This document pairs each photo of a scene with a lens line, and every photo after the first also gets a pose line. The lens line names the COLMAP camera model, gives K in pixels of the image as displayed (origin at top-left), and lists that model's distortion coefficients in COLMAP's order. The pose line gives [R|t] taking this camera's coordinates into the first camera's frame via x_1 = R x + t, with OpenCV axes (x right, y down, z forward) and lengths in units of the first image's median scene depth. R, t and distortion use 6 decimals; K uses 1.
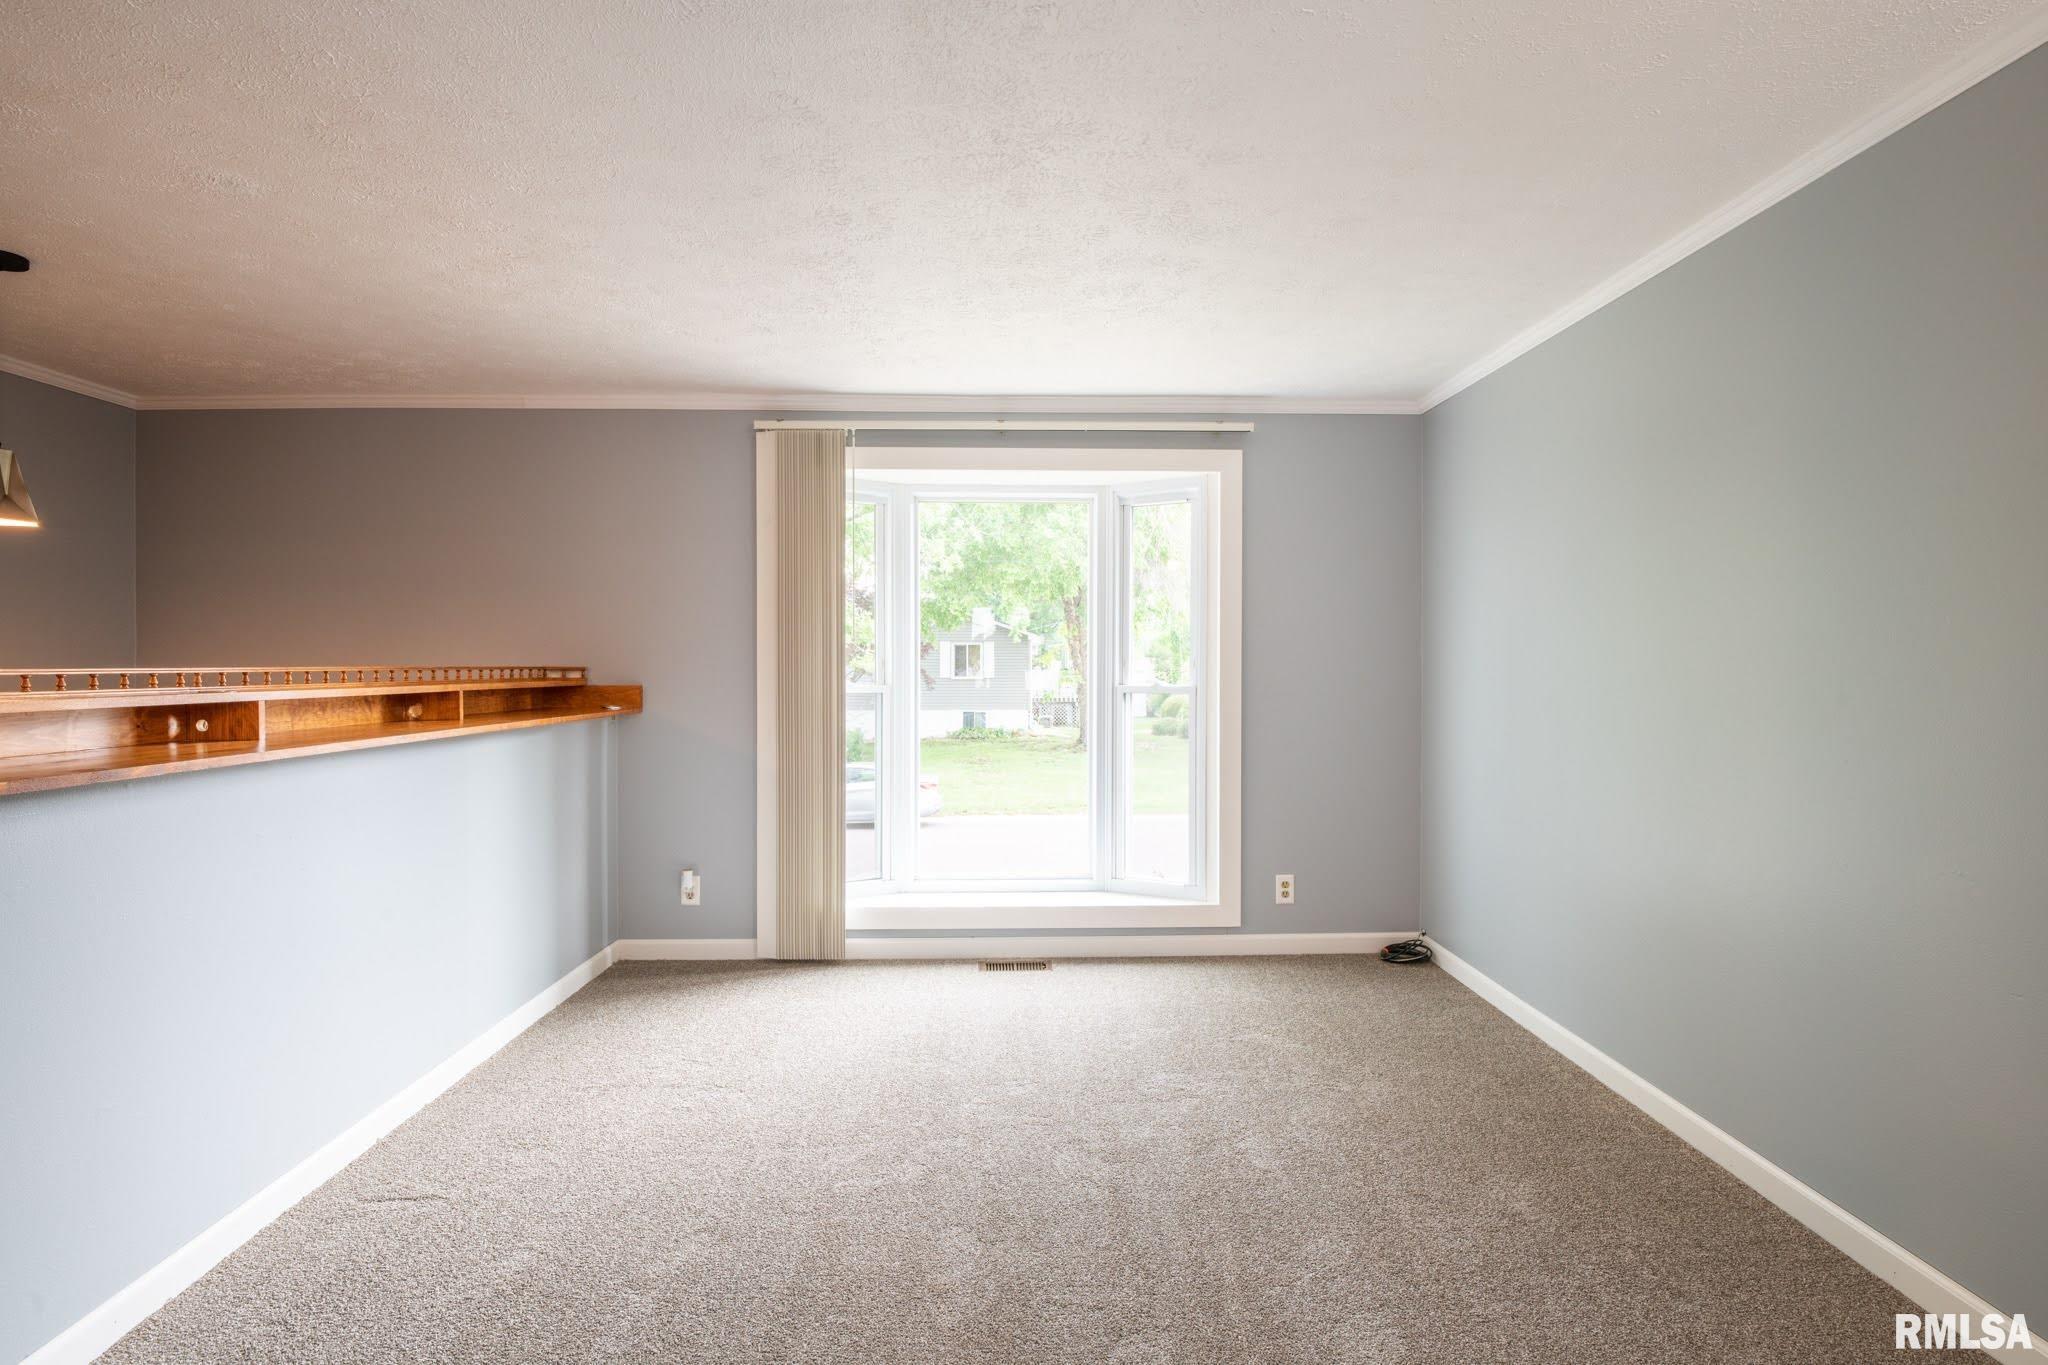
lens RADIAL K [[1051.9, 0, 1036.1], [0, 1051.9, 680.8], [0, 0, 1]] dist [-0.015489, -0.011456]
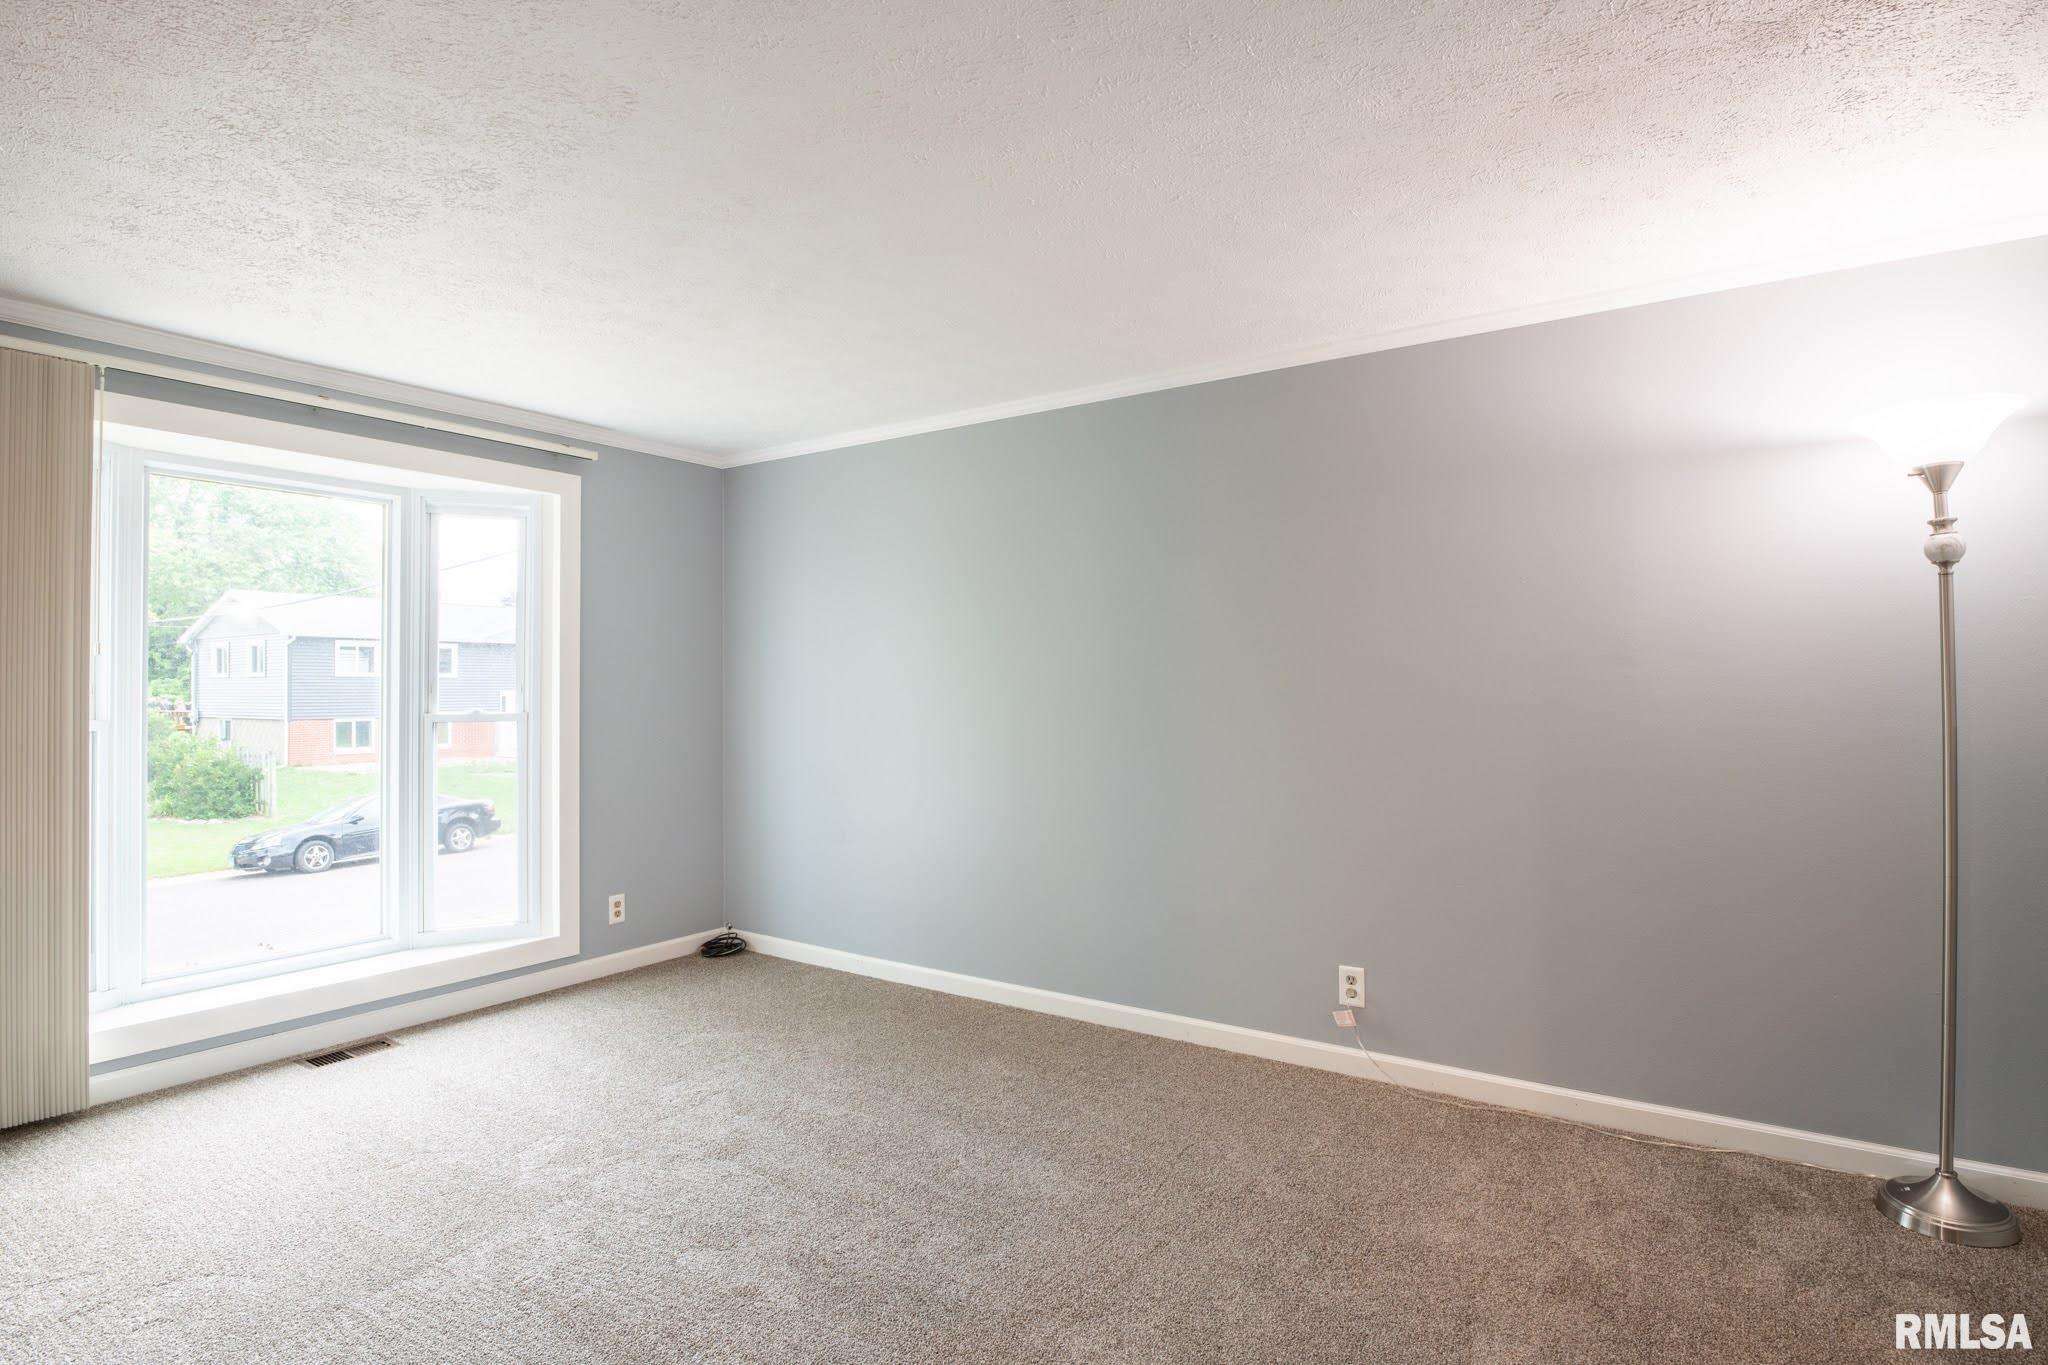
lens RADIAL K [[1051.9, 0, 1036.1], [0, 1051.9, 680.8], [0, 0, 1]] dist [-0.015489, -0.011456]
pose [[0.577190, 0.004139, 0.816599, -0.381931], [0.013144, 0.999811, -0.014358, -0.004654], [-0.816504, 0.019020, 0.577026, 0.073682]]
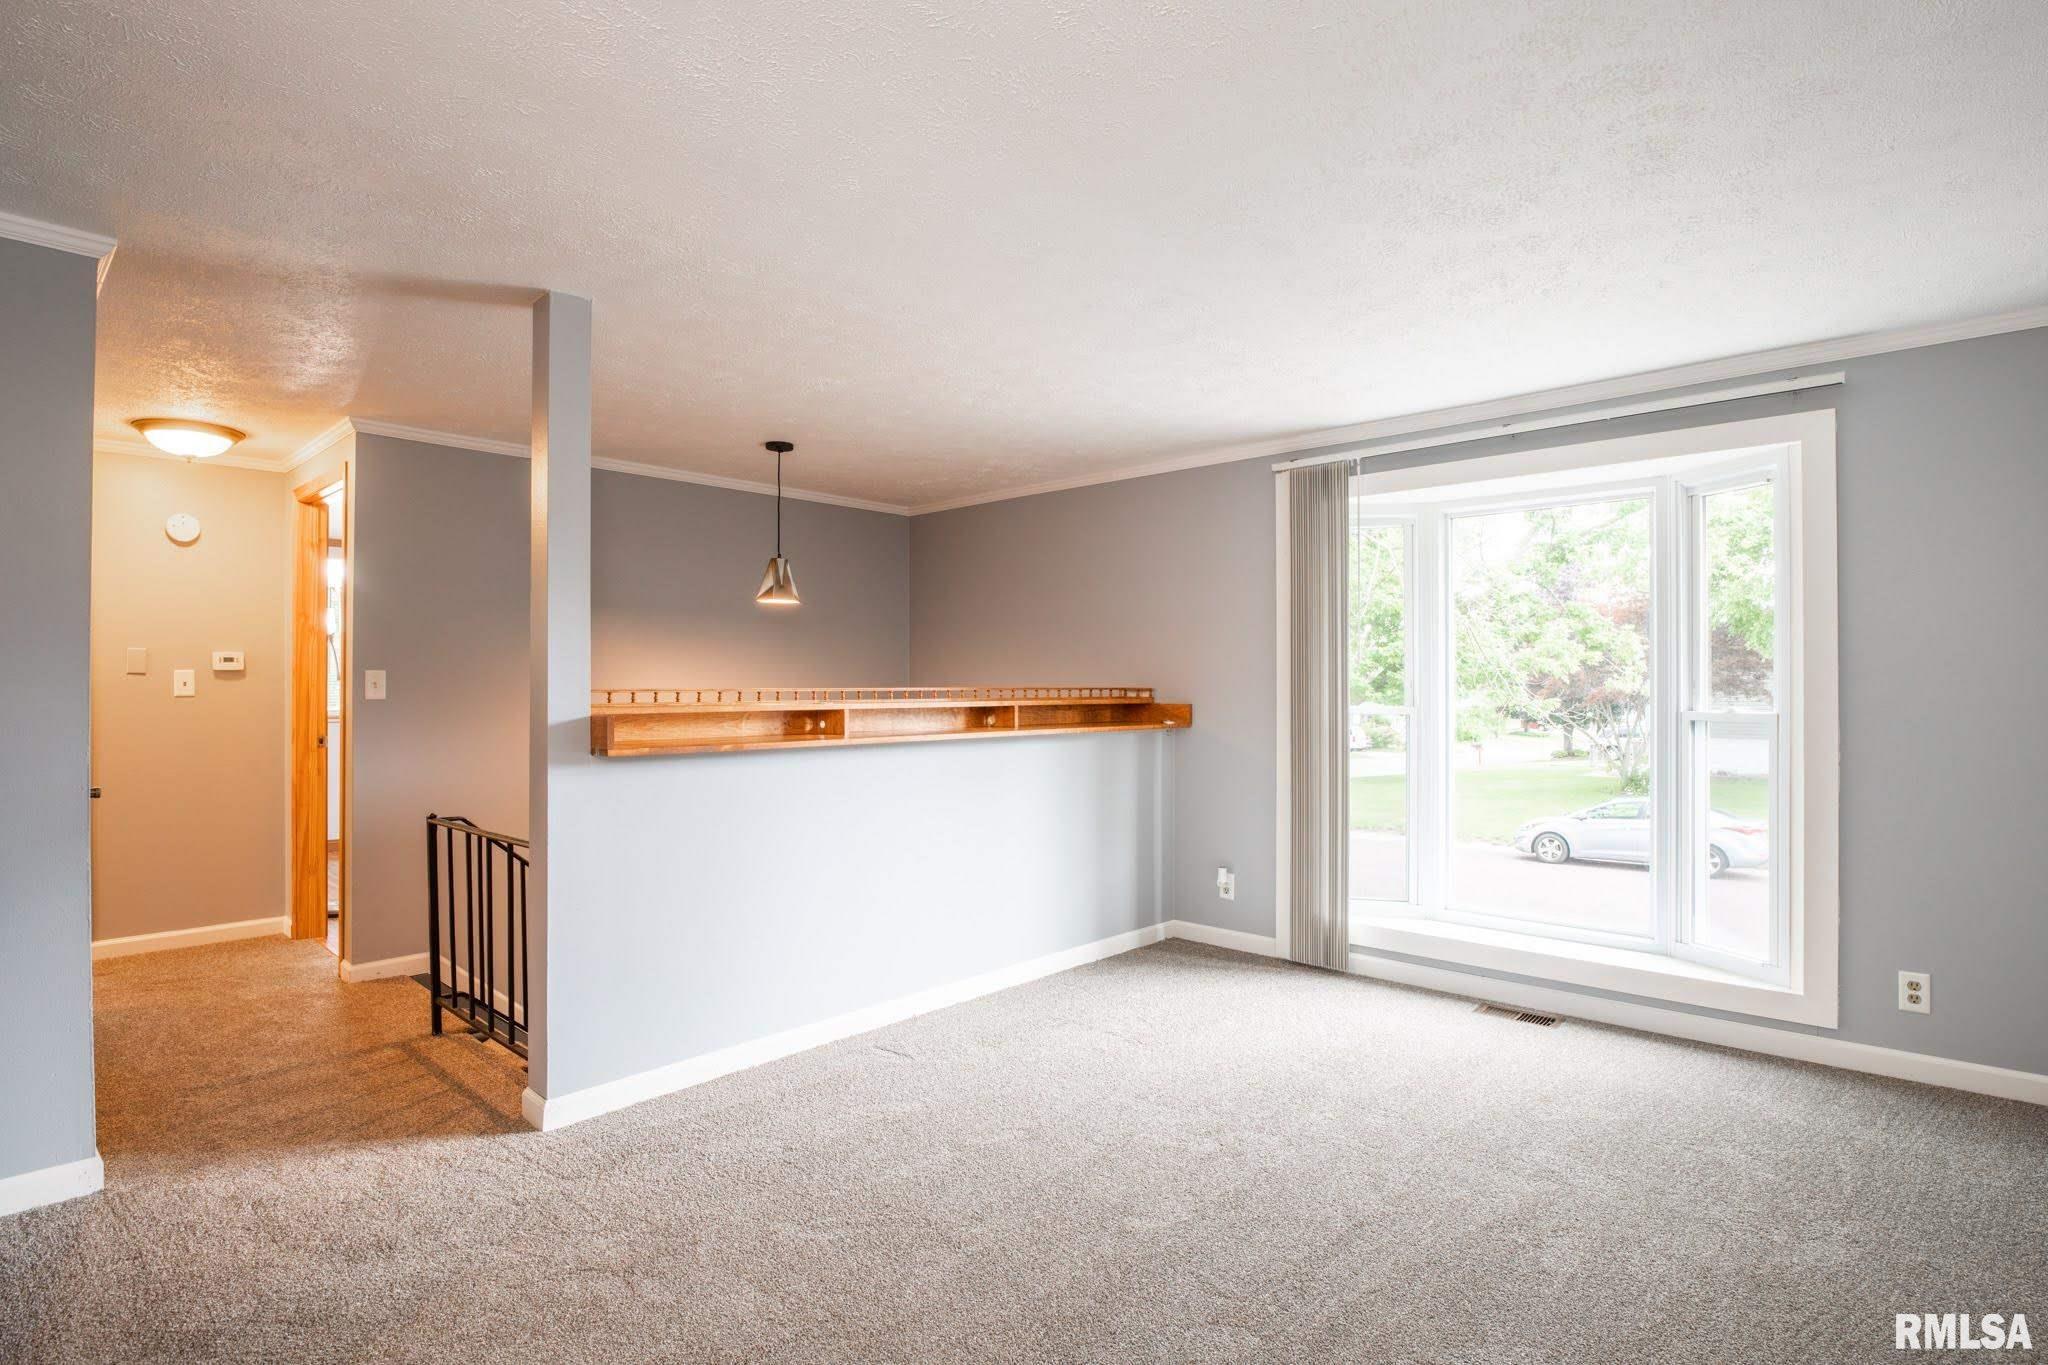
lens RADIAL K [[1043.7, 0, 1017.8], [0, 1043.7, 676.6], [0, 0, 1]] dist [-0.026976, -0.001727]
pose [[0.700044, -0.005420, -0.714079, 0.322683], [-0.011138, 0.999767, -0.018508, -0.002228], [0.714013, 0.020910, 0.699820, 0.051401]]
